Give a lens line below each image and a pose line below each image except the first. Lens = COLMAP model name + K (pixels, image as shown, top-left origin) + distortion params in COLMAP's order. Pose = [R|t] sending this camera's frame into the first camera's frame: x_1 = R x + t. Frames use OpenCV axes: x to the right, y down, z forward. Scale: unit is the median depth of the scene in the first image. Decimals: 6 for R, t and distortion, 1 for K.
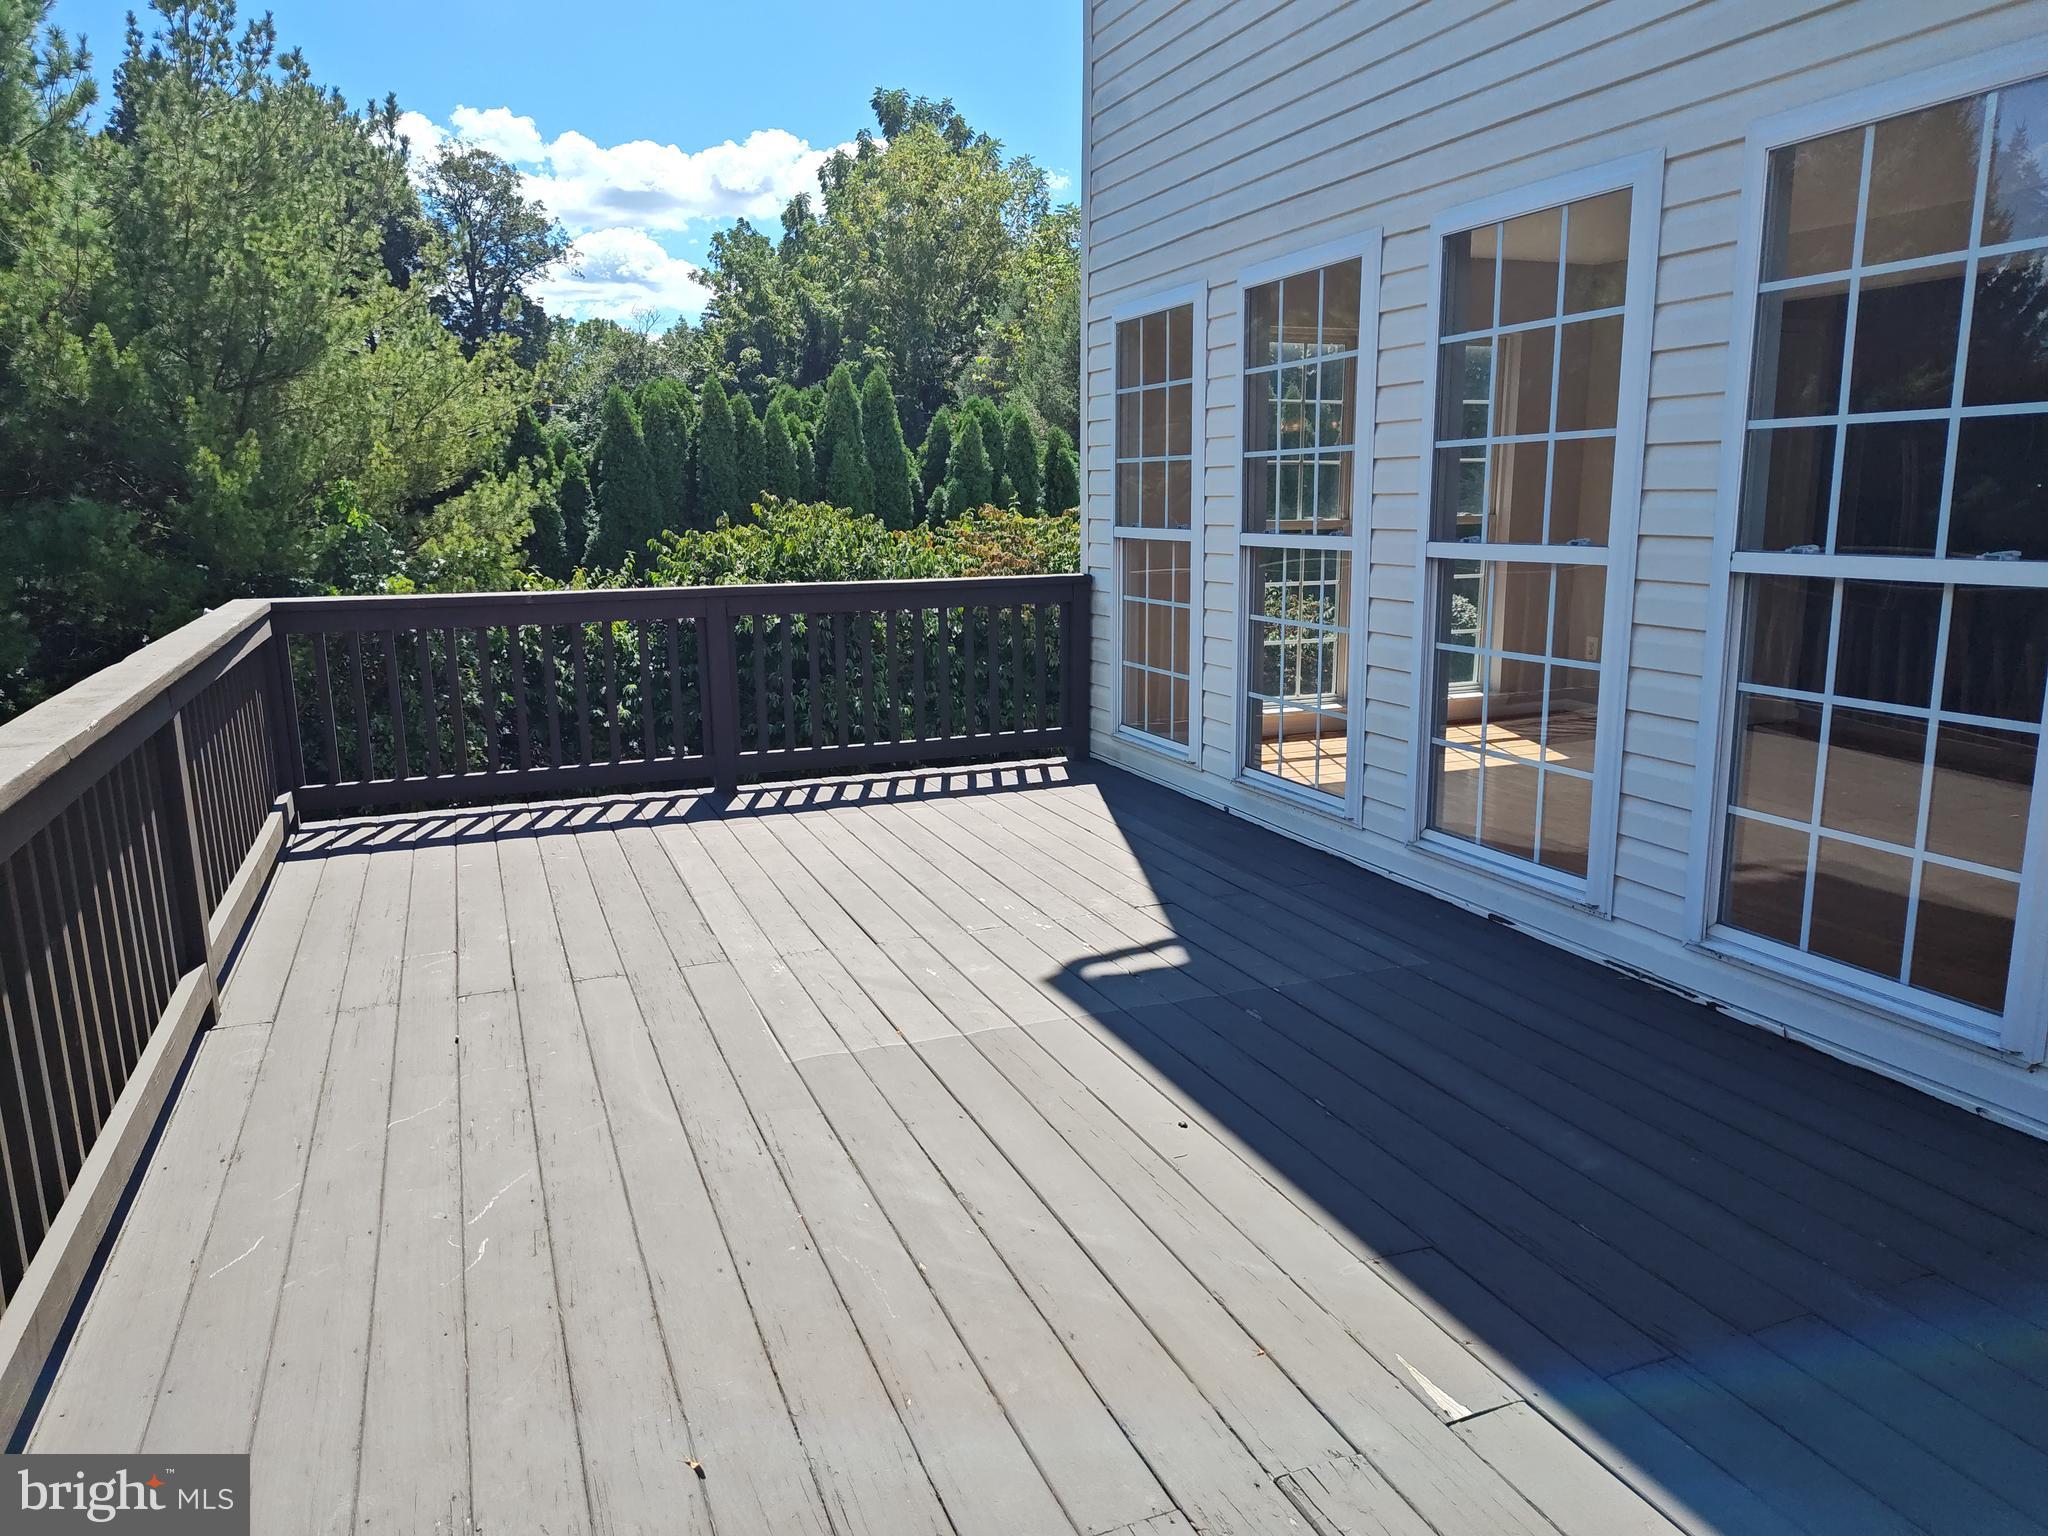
lens RADIAL K [[1383.3, 0, 1010.0], [0, 1383.3, 774.6], [0, 0, 1]] dist [0.041987, -0.052291]
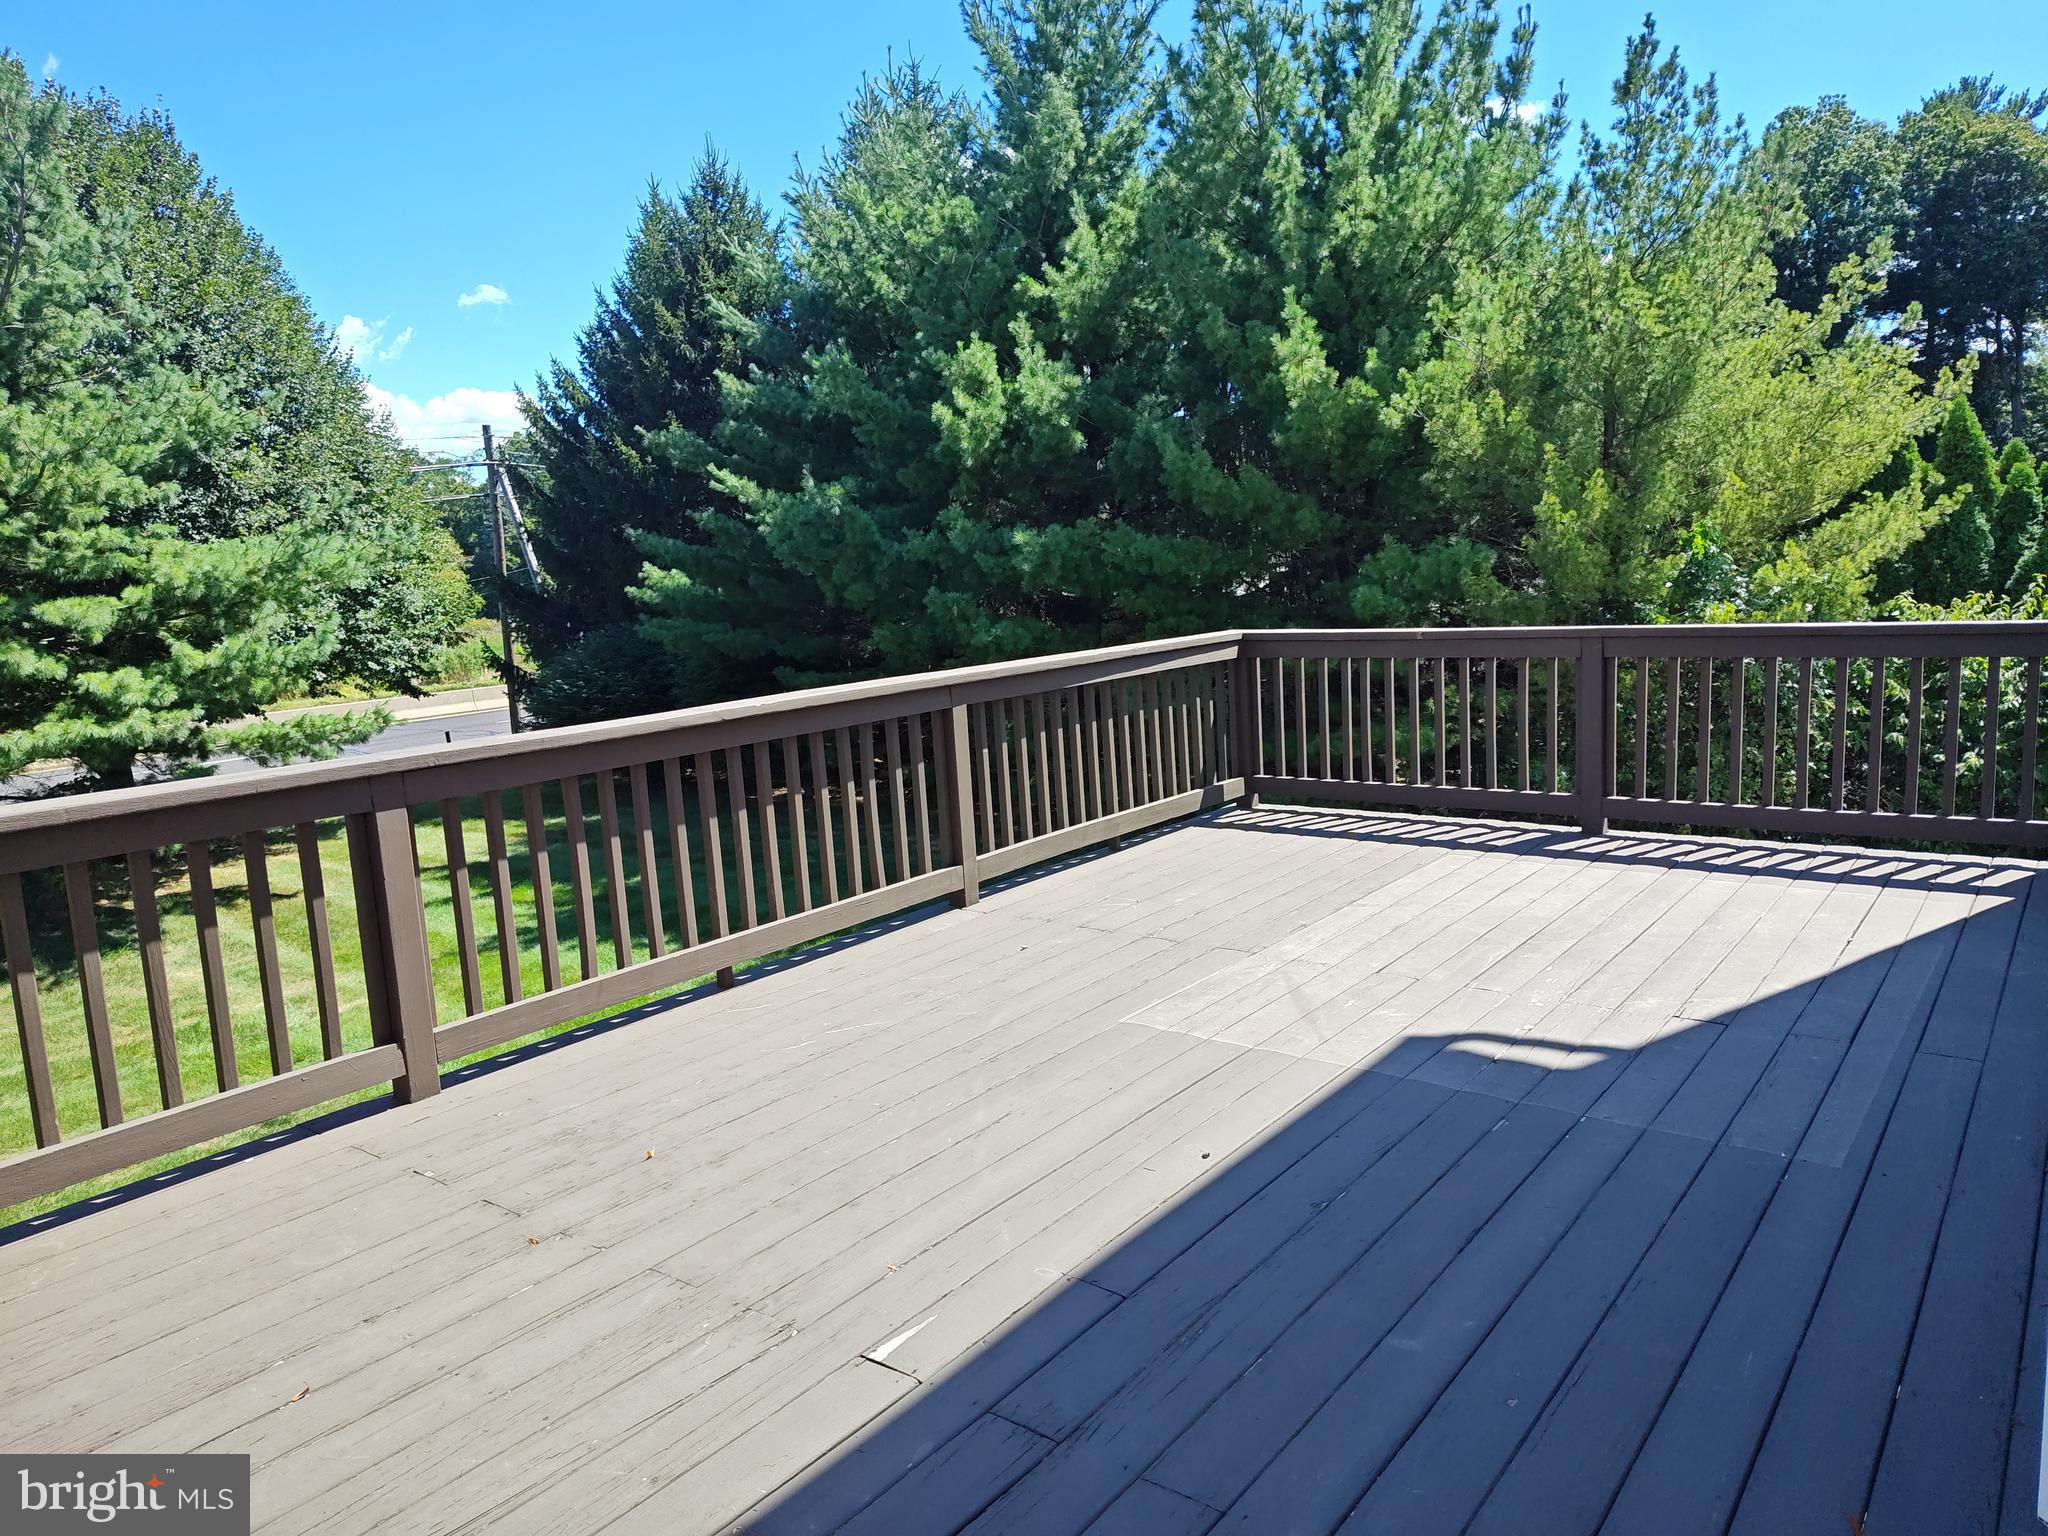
lens RADIAL K [[1371.3, 0, 1042.7], [0, 1371.3, 823.9], [0, 0, 1]] dist [0.002884, 0.002481]
pose [[0.509237, 0.147222, -0.847941, 0.574998], [-0.126916, 0.987334, 0.095203, -0.051303], [0.851217, 0.059136, 0.521471, 0.211567]]
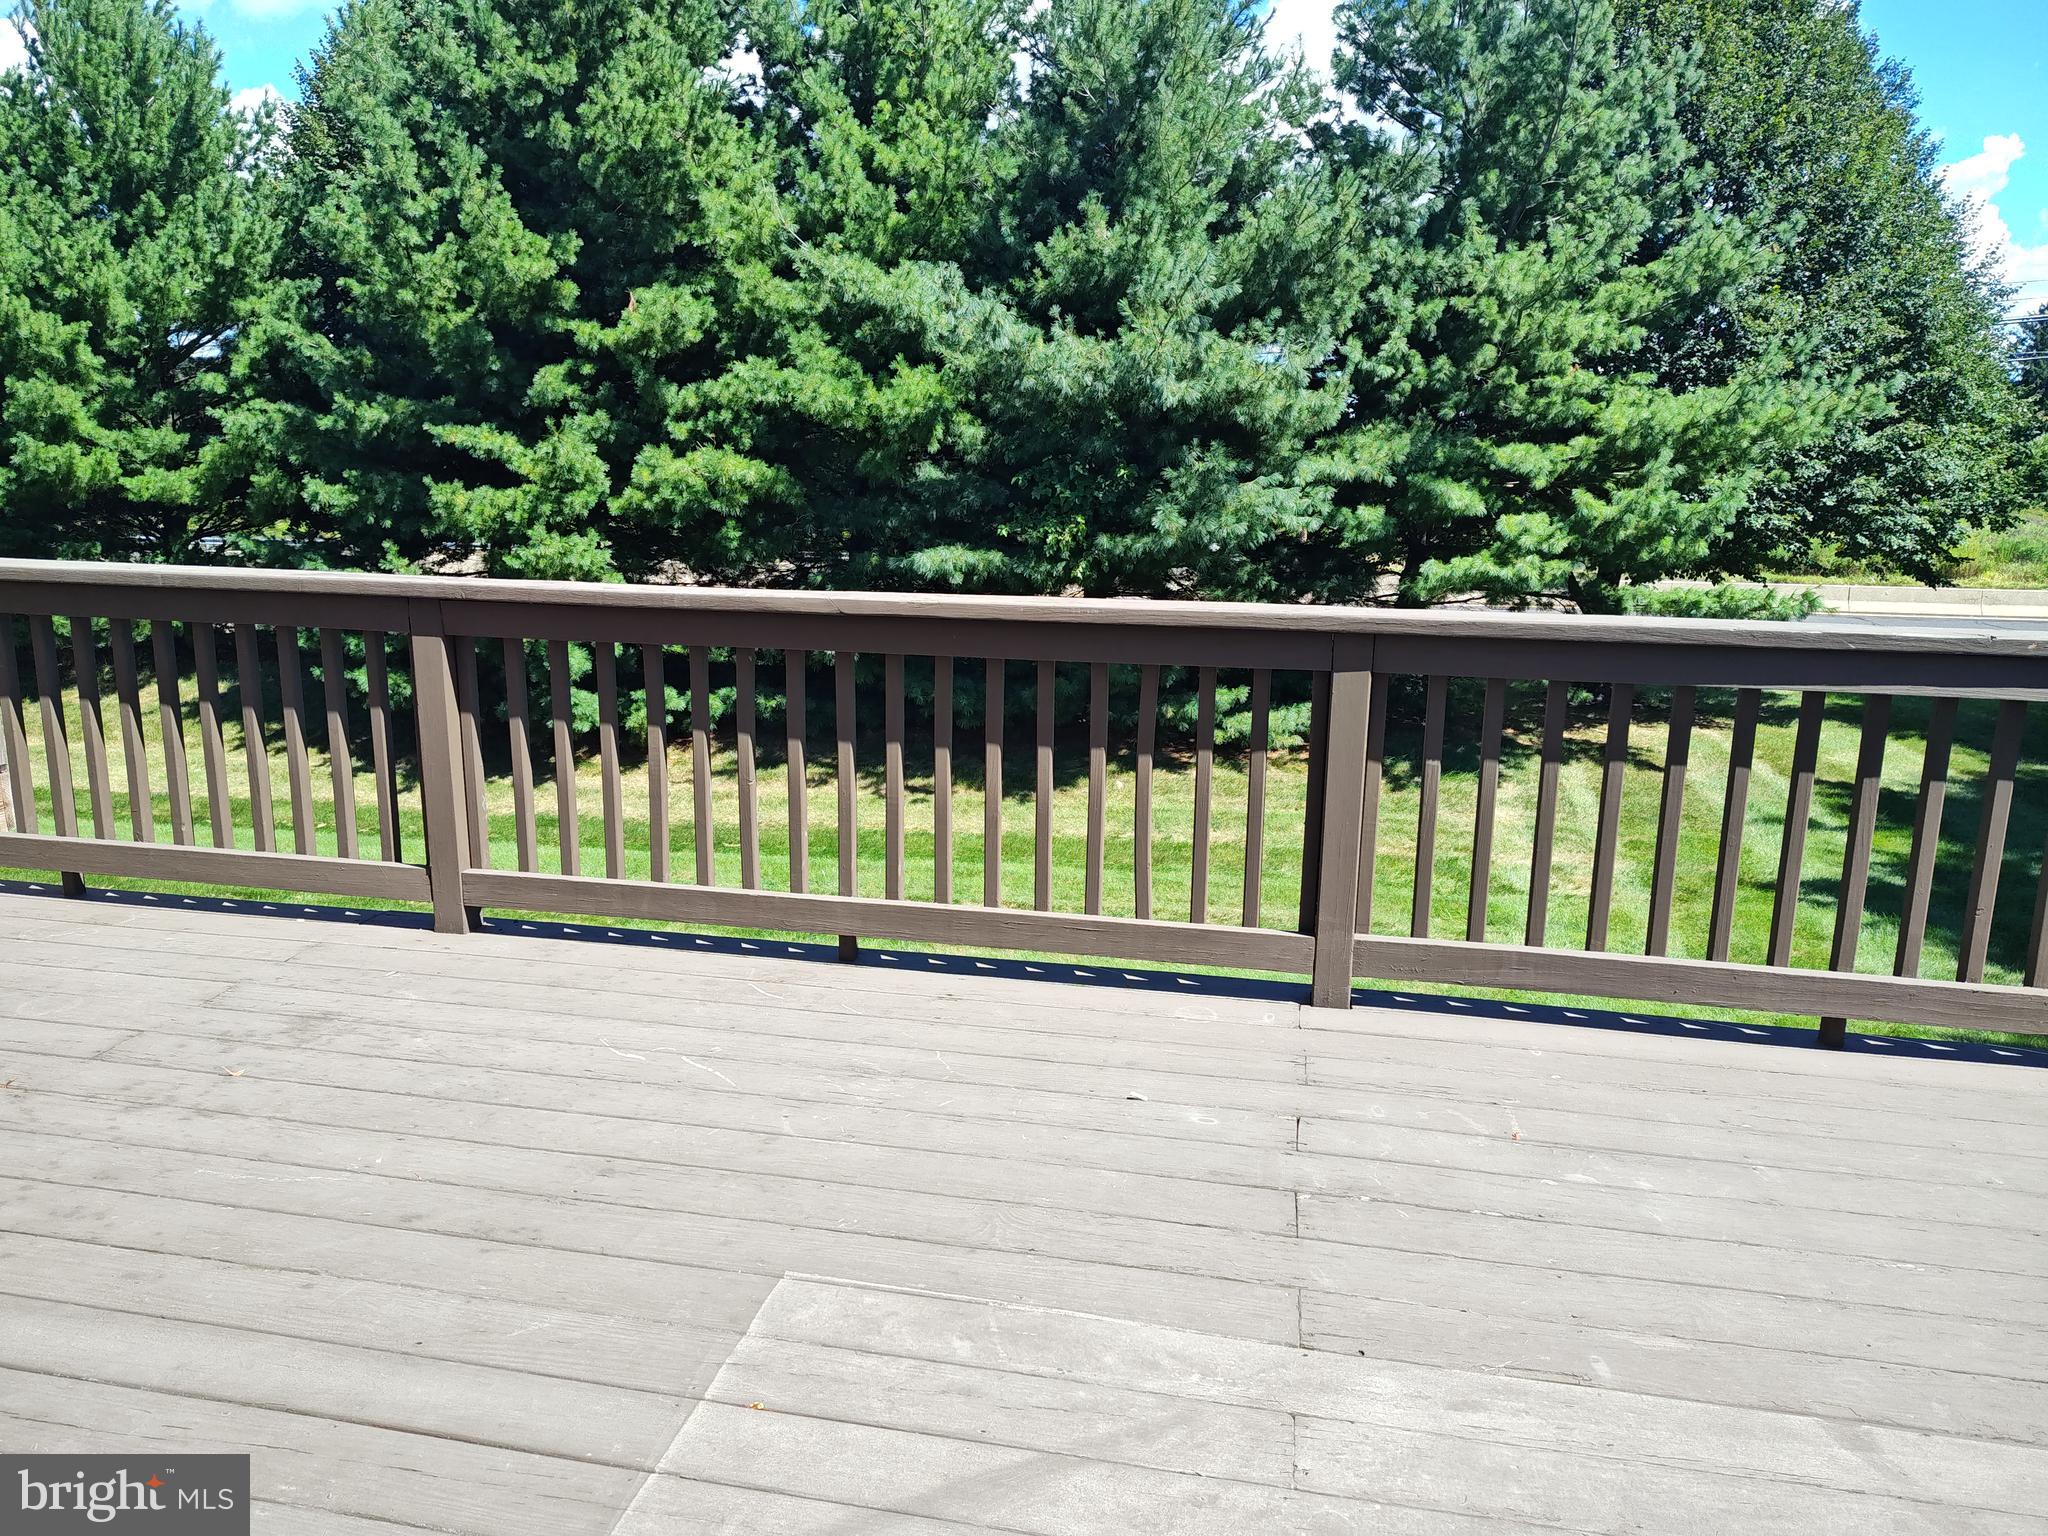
lens RADIAL K [[1390.1, 0, 1017.0], [0, 1390.1, 765.2], [0, 0, 1]] dist [0.068443, -0.087070]
pose [[-0.545311, 0.184188, -0.817747, 0.198393], [-0.177882, 0.927913, 0.327622, -0.180054], [0.819142, 0.324118, -0.473237, 0.942753]]
